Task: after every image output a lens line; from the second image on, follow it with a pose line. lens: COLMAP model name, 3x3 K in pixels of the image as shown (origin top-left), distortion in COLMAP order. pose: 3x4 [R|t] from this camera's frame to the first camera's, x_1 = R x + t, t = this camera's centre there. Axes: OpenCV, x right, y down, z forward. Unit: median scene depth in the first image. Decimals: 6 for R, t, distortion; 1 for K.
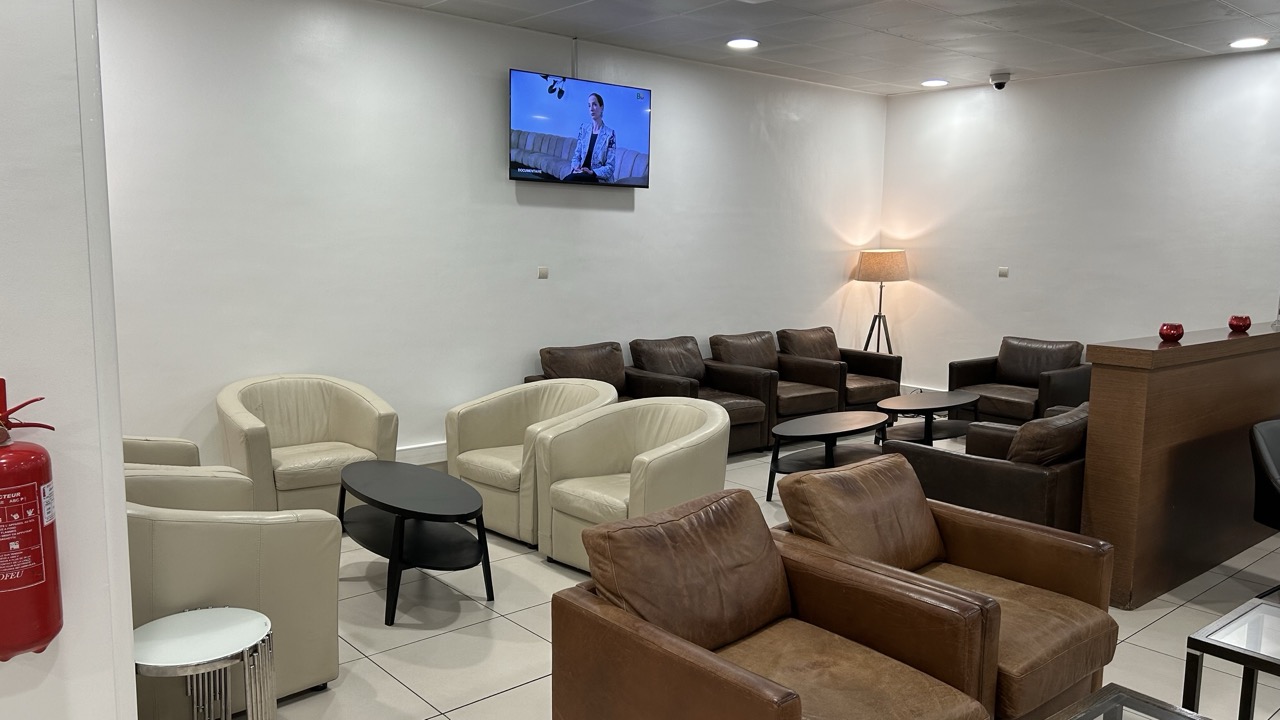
lens RADIAL K [[978.1, 0, 636.9], [0, 978.1, 356.1], [0, 0, 1]] dist [0.041833, -0.001059]
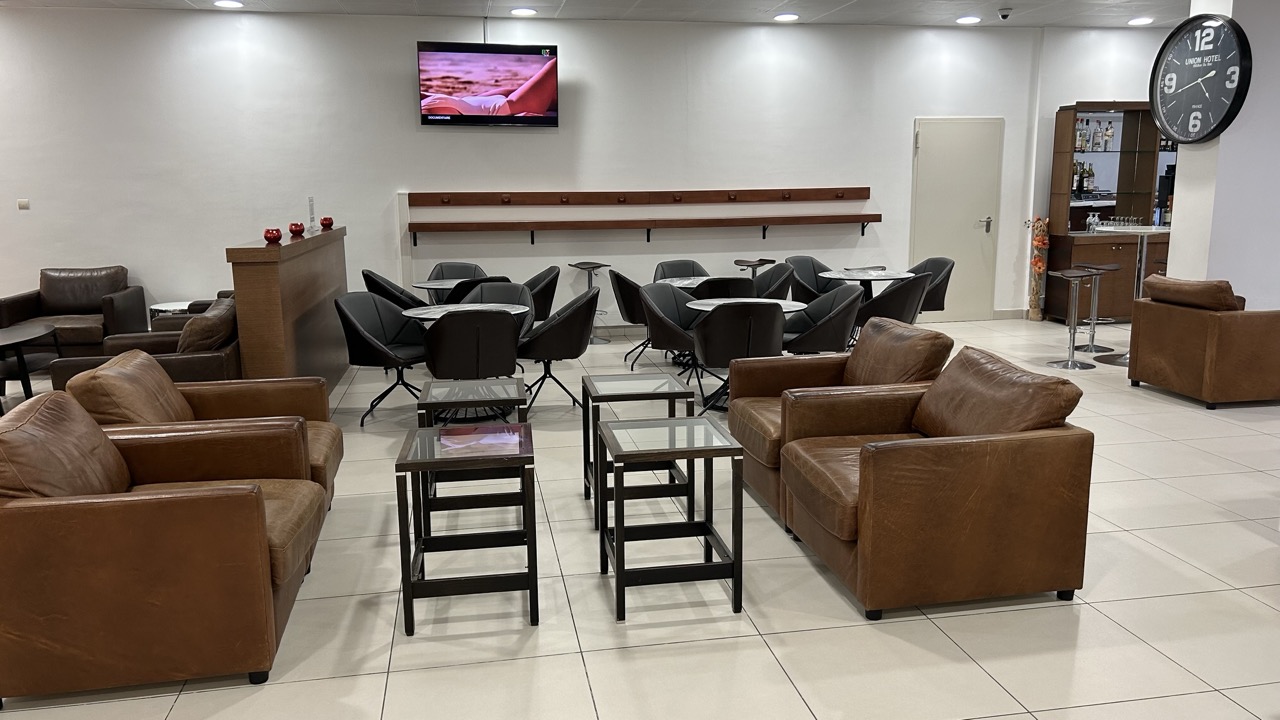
lens RADIAL K [[978.1, 0, 649.6], [0, 978.1, 362.2], [0, 0, 1]] dist [0.041833, -0.001059]
pose [[0.511274, -0.184642, 0.839349, -0.330447], [0.129807, 0.982035, 0.136961, 0.028004], [-0.849559, 0.038928, 0.526056, -0.094156]]
